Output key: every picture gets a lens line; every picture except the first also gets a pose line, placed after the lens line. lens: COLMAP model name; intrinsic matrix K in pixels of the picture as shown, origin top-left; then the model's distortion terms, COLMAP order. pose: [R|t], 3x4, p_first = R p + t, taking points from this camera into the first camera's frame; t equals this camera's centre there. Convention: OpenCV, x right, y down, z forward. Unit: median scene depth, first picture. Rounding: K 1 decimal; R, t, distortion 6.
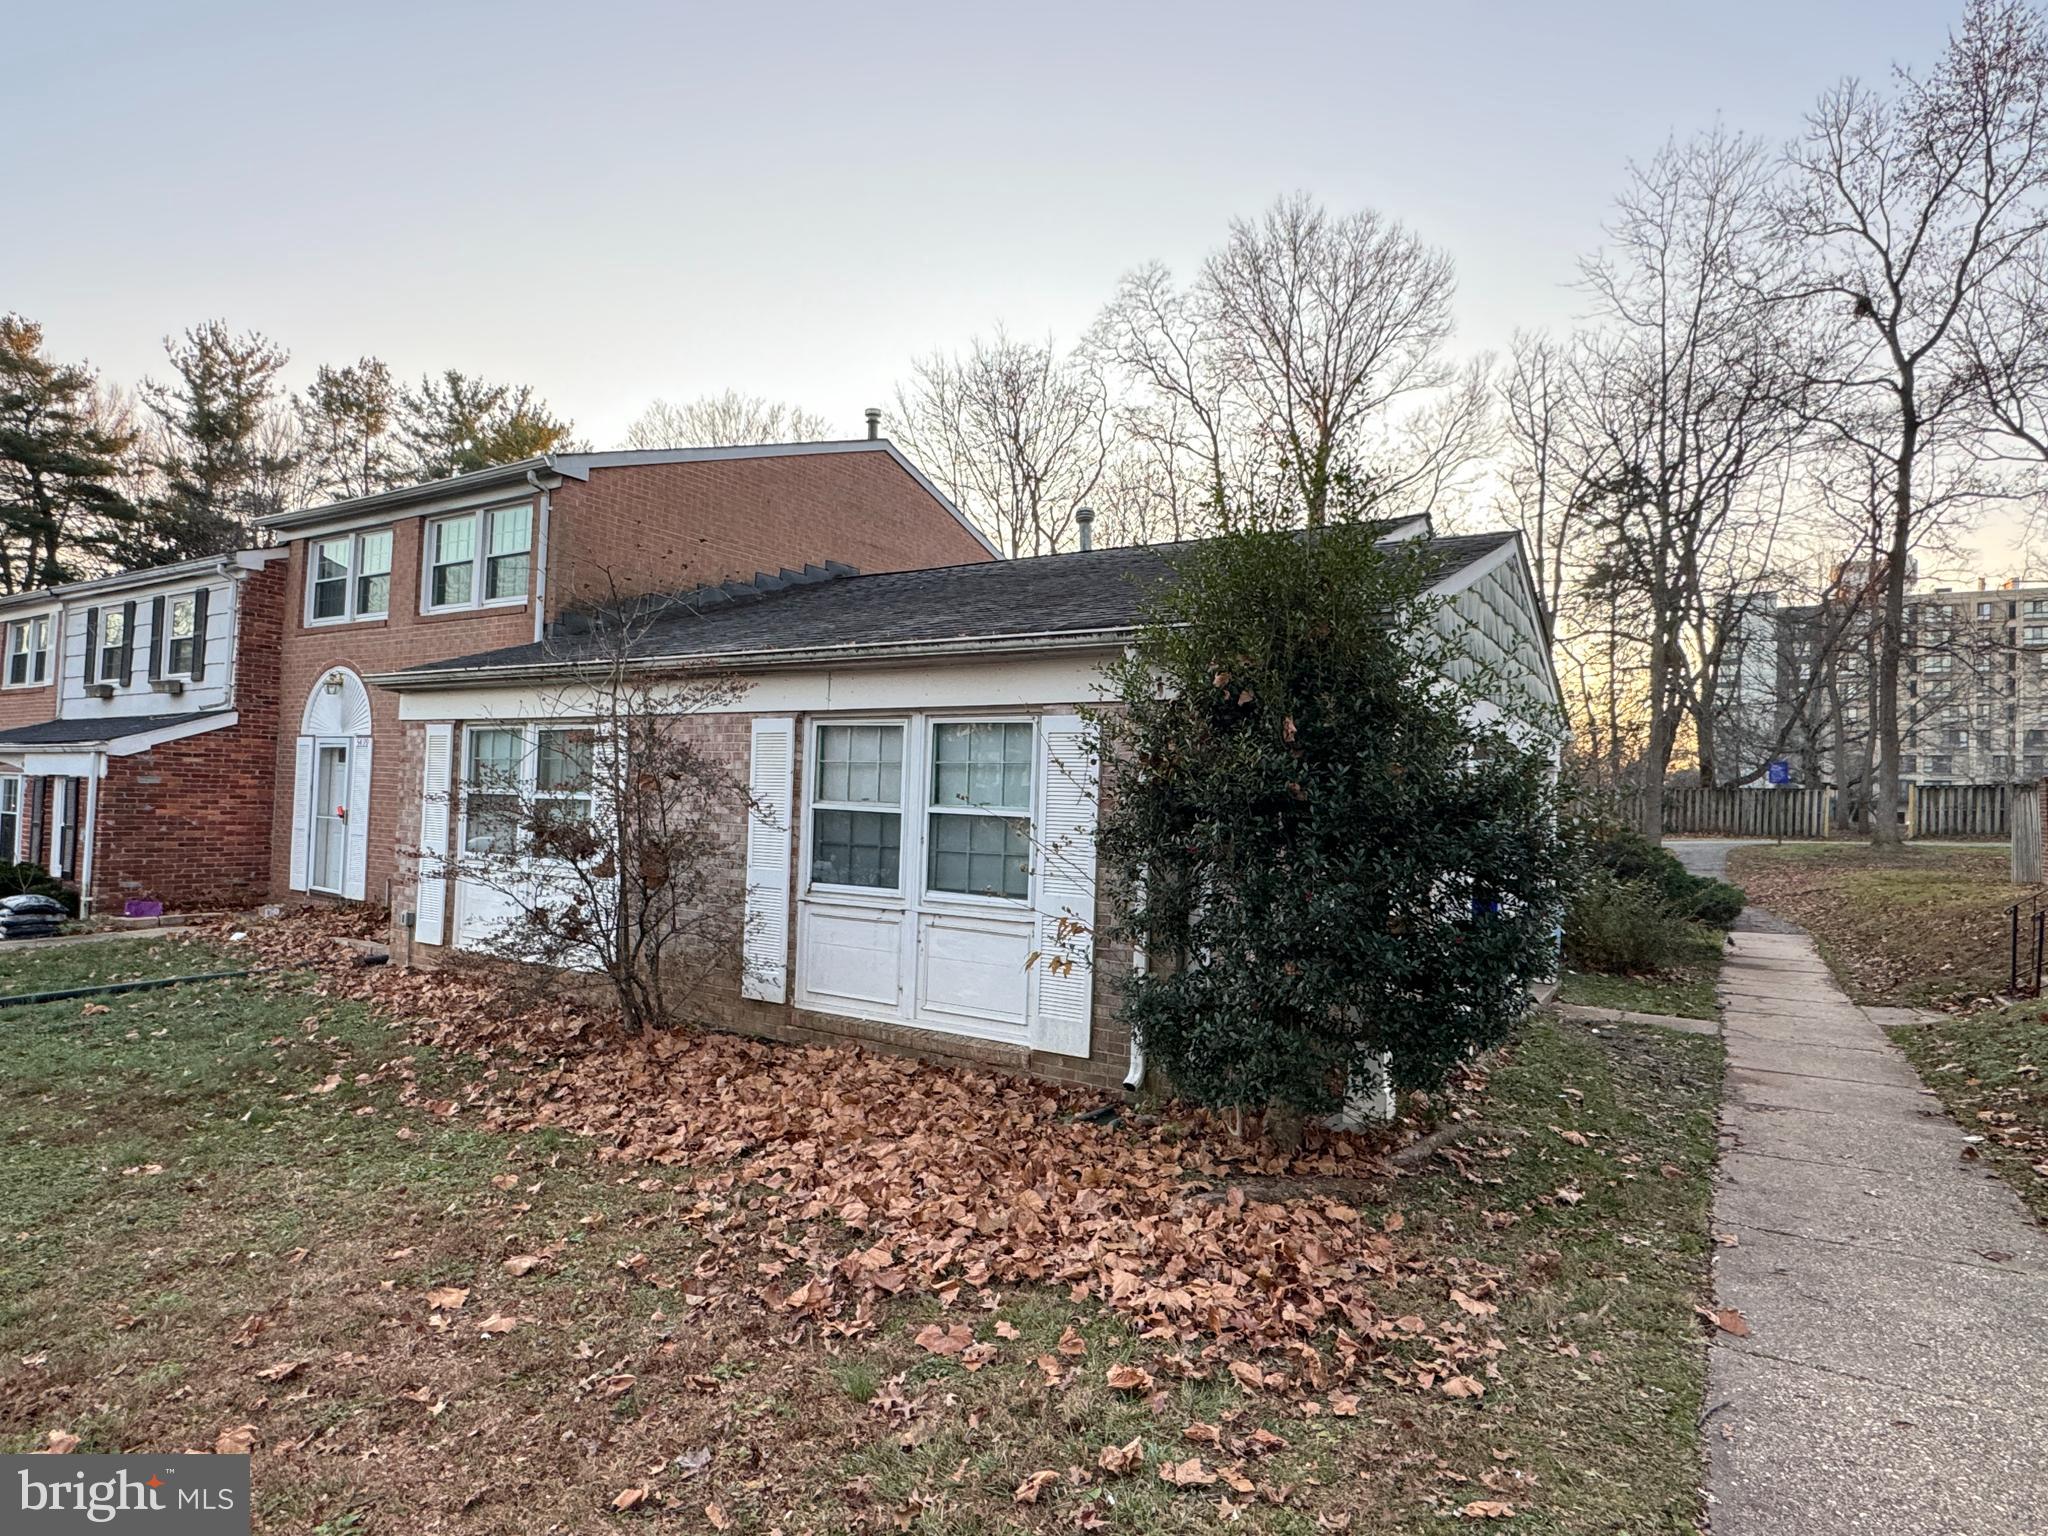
lens RADIAL K [[1081.8, 0, 1010.2], [0, 1081.8, 772.1], [0, 0, 1]] dist [-0.009940, -0.000257]
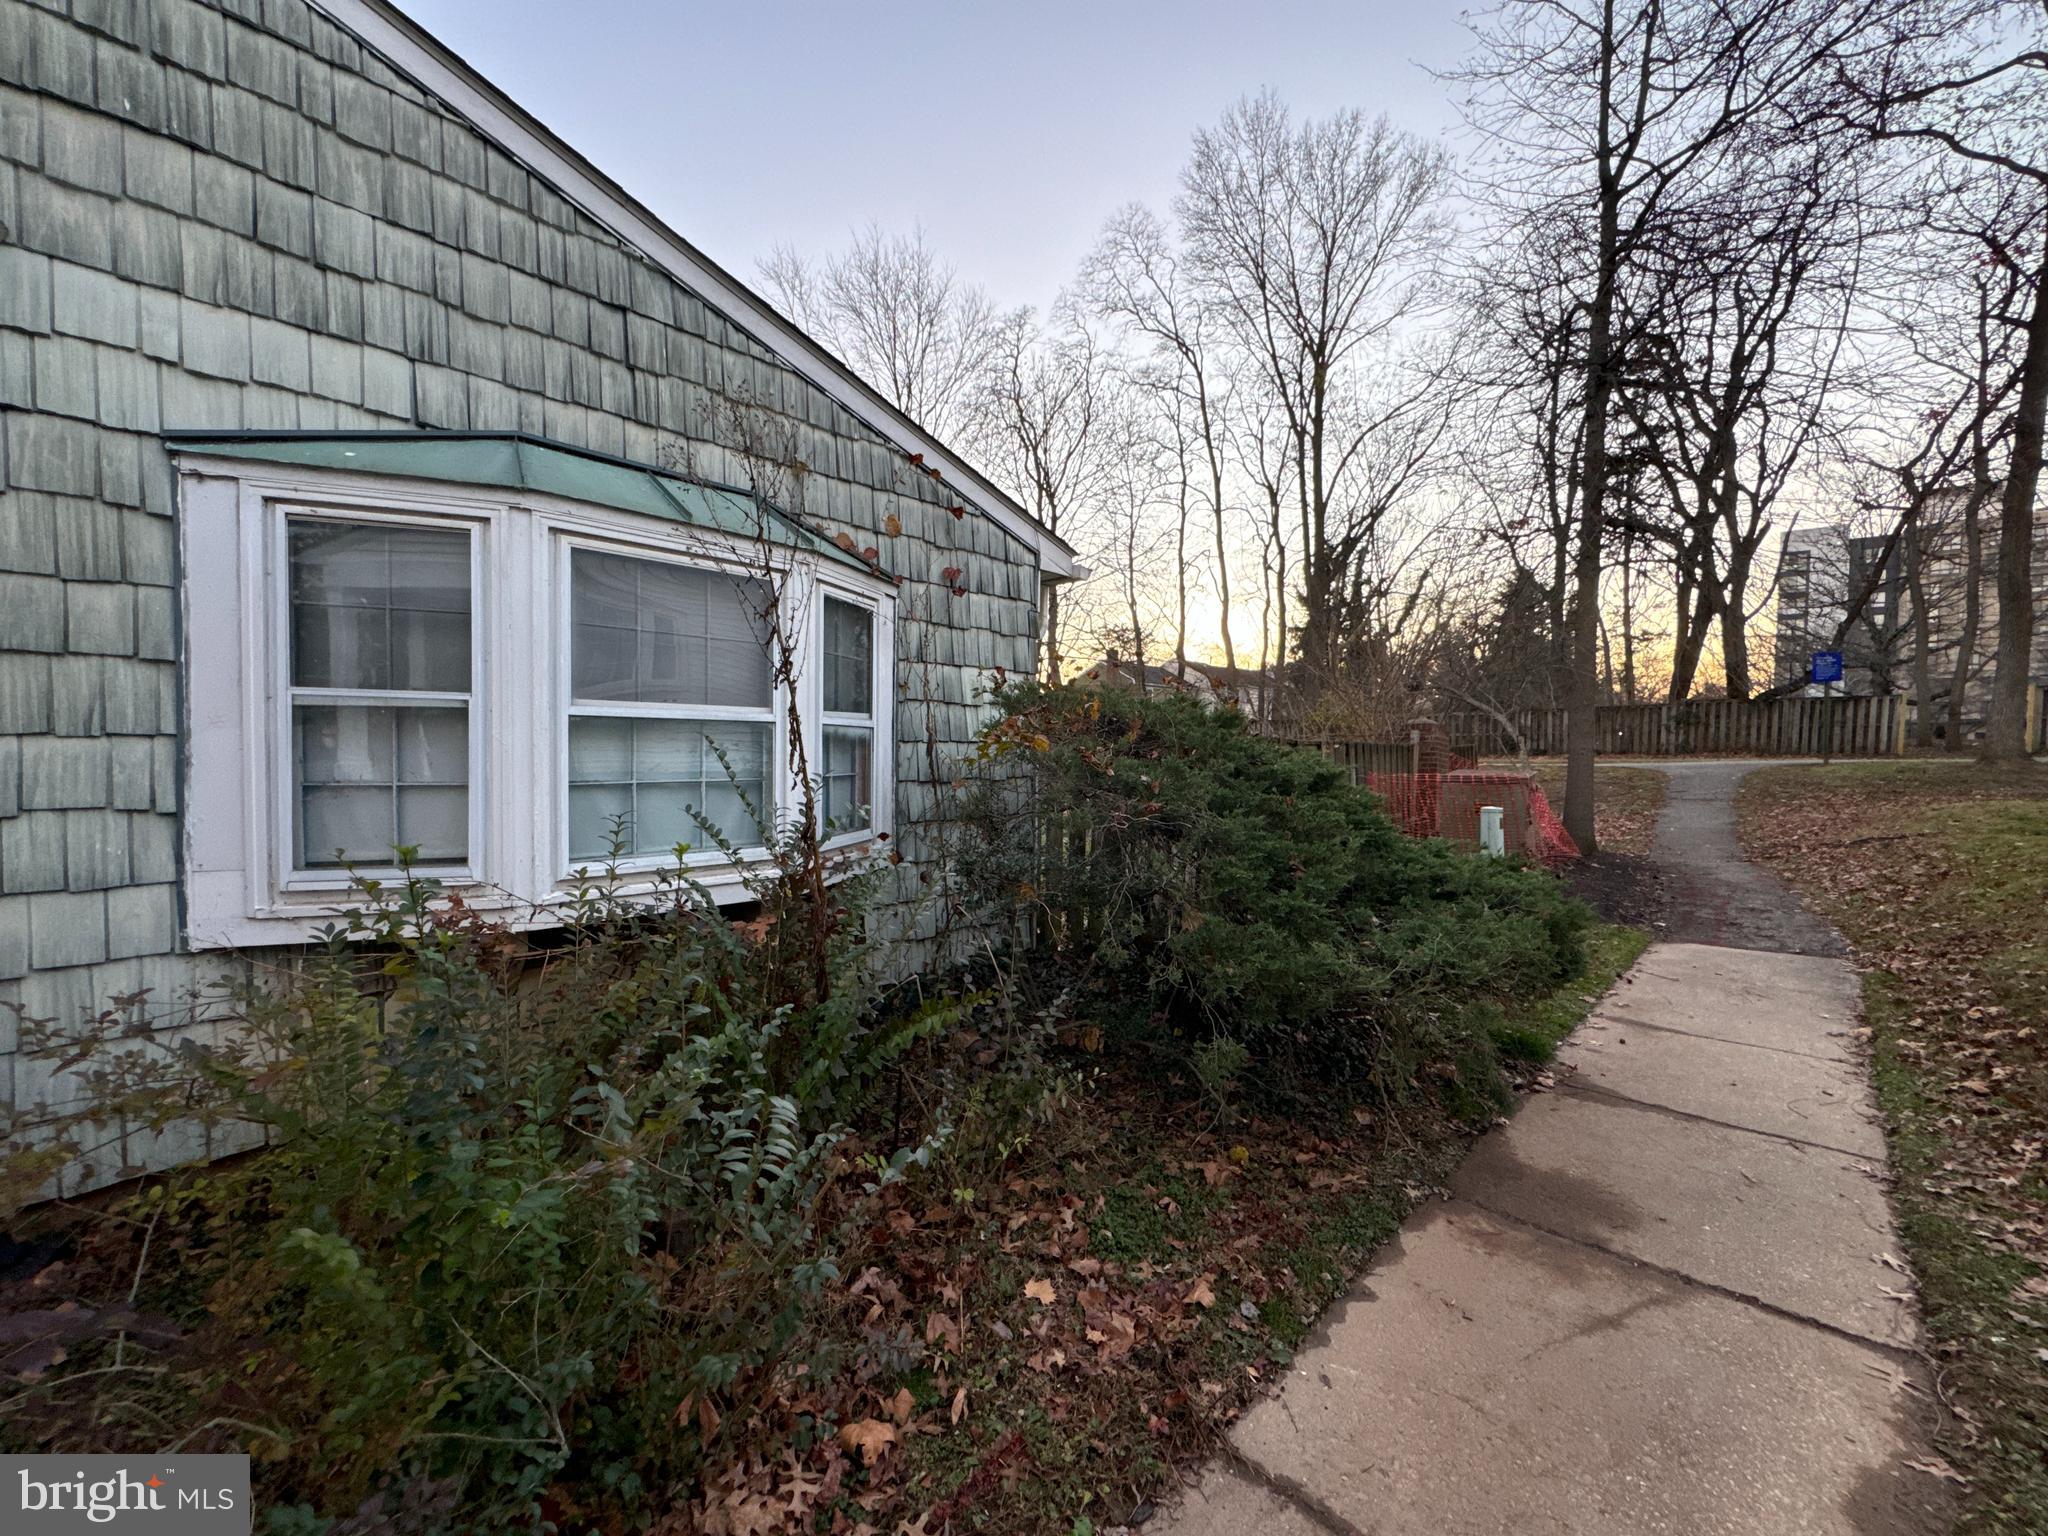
lens RADIAL K [[810.5, 0, 1029.2], [0, 810.5, 771.6], [0, 0, 1]] dist [-0.006509, 0.001026]
pose [[0.984489, -0.021467, -0.174130, 0.174285], [0.031256, 0.998069, 0.053673, 0.016701], [0.172641, -0.058283, 0.983259, 0.230849]]
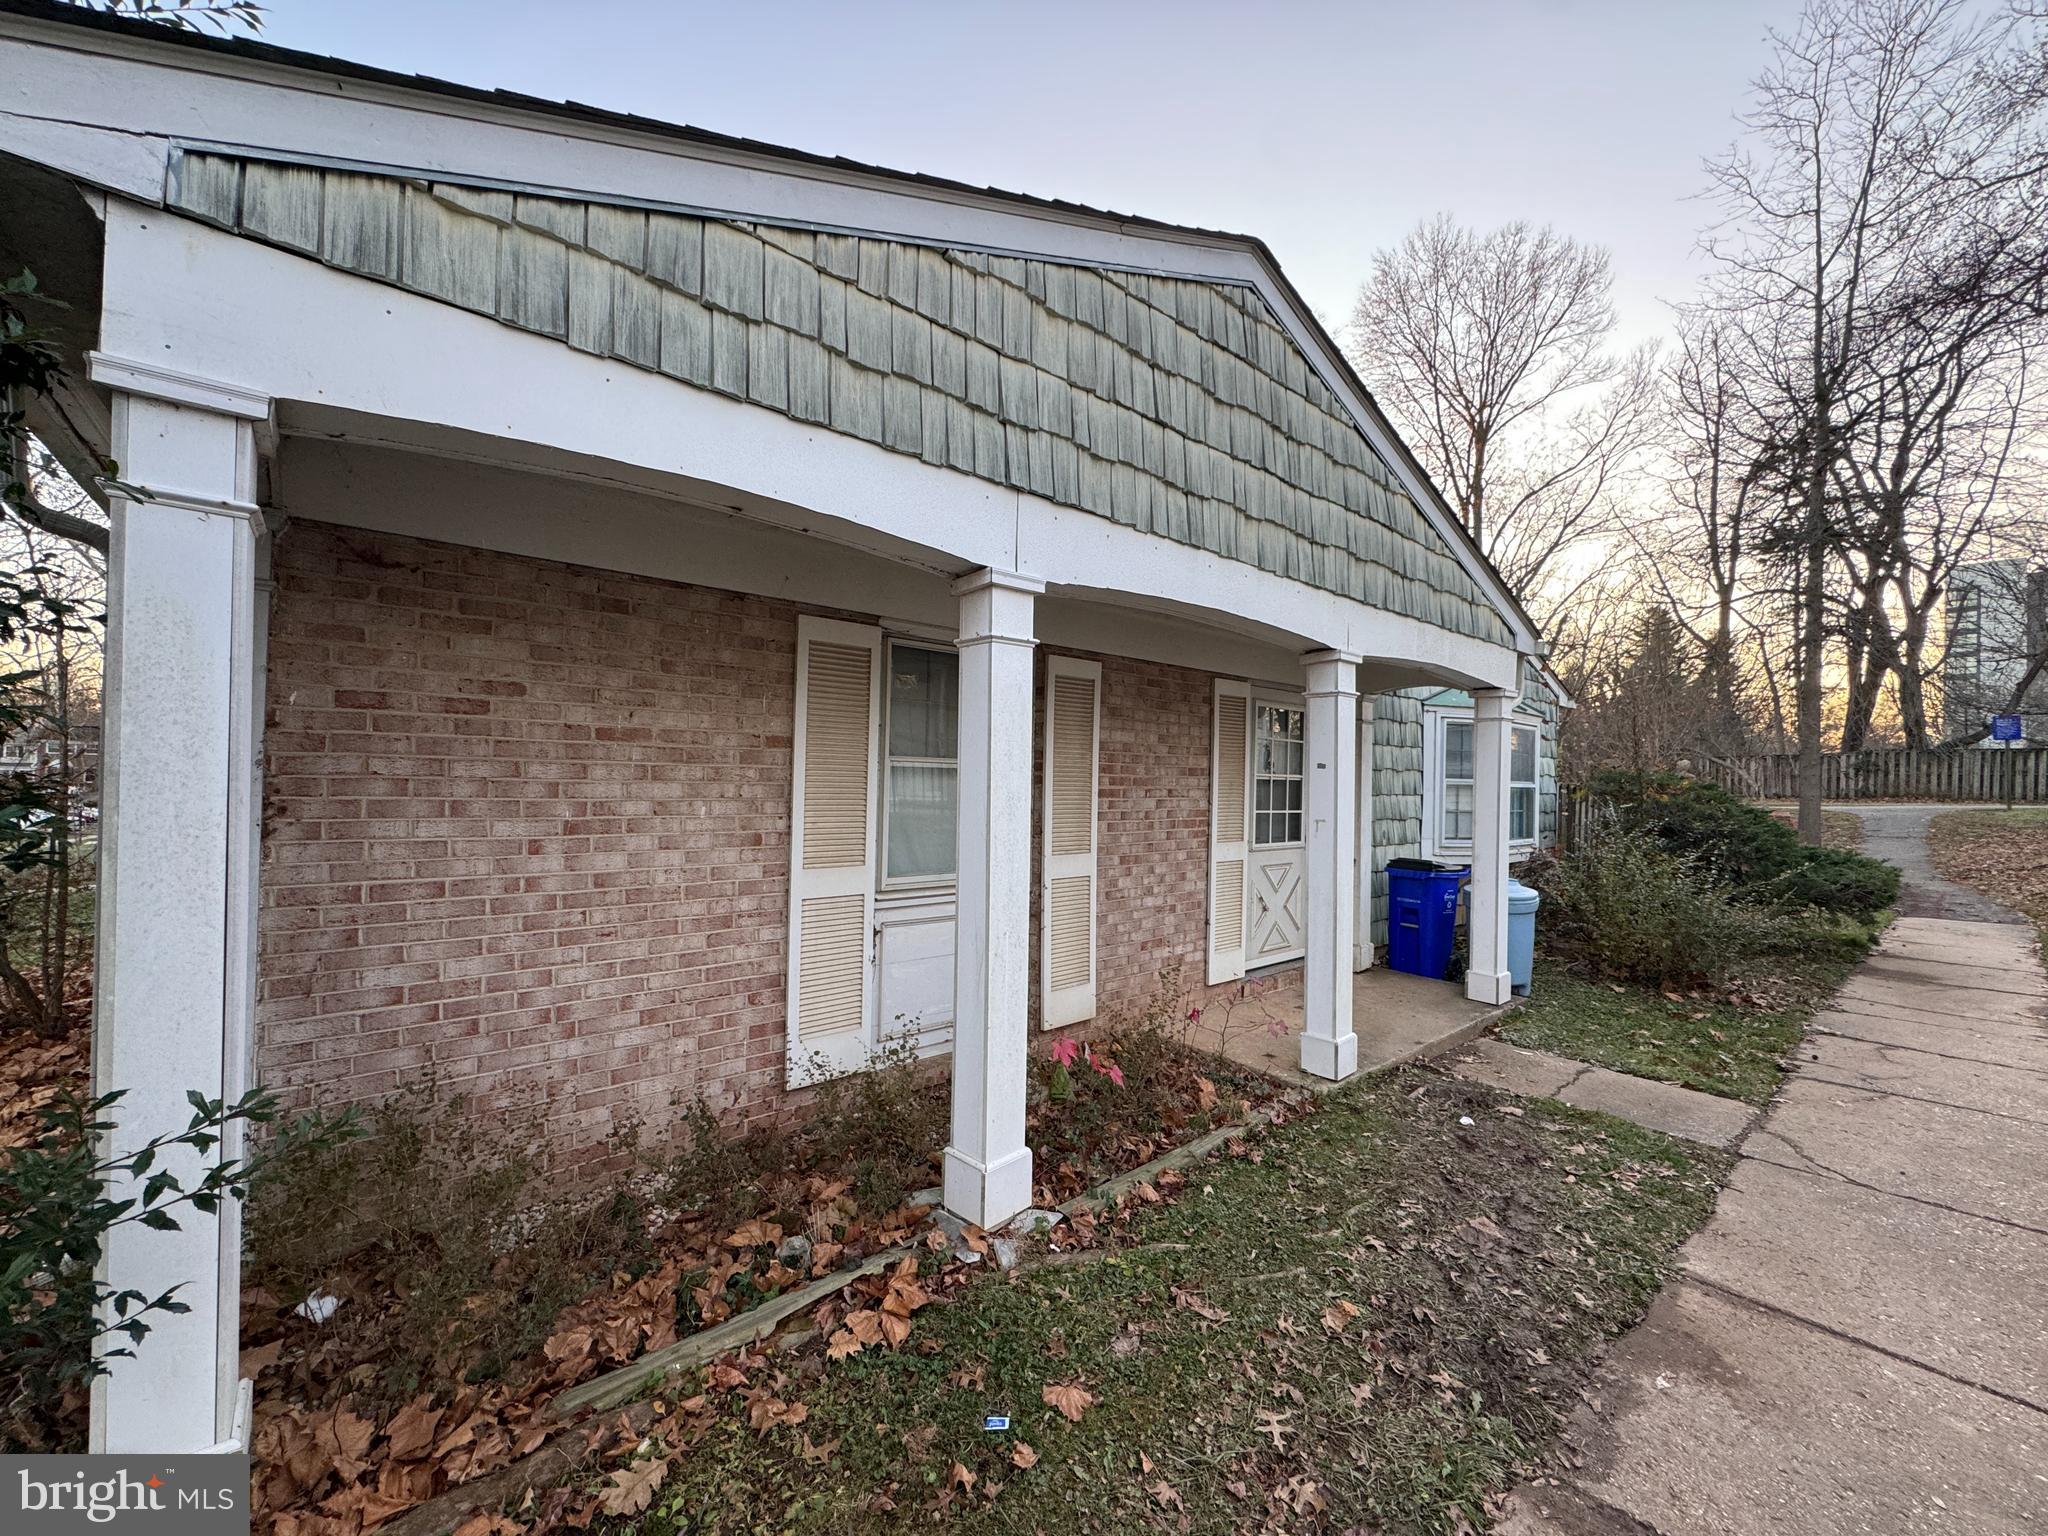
lens RADIAL K [[810.5, 0, 1036.0], [0, 810.5, 776.8], [0, 0, 1]] dist [-0.006509, 0.001026]
pose [[0.962950, -0.023070, -0.268690, 0.079969], [0.027120, 0.999568, 0.011370, 0.007863], [0.268311, -0.018235, 0.963160, 0.096421]]
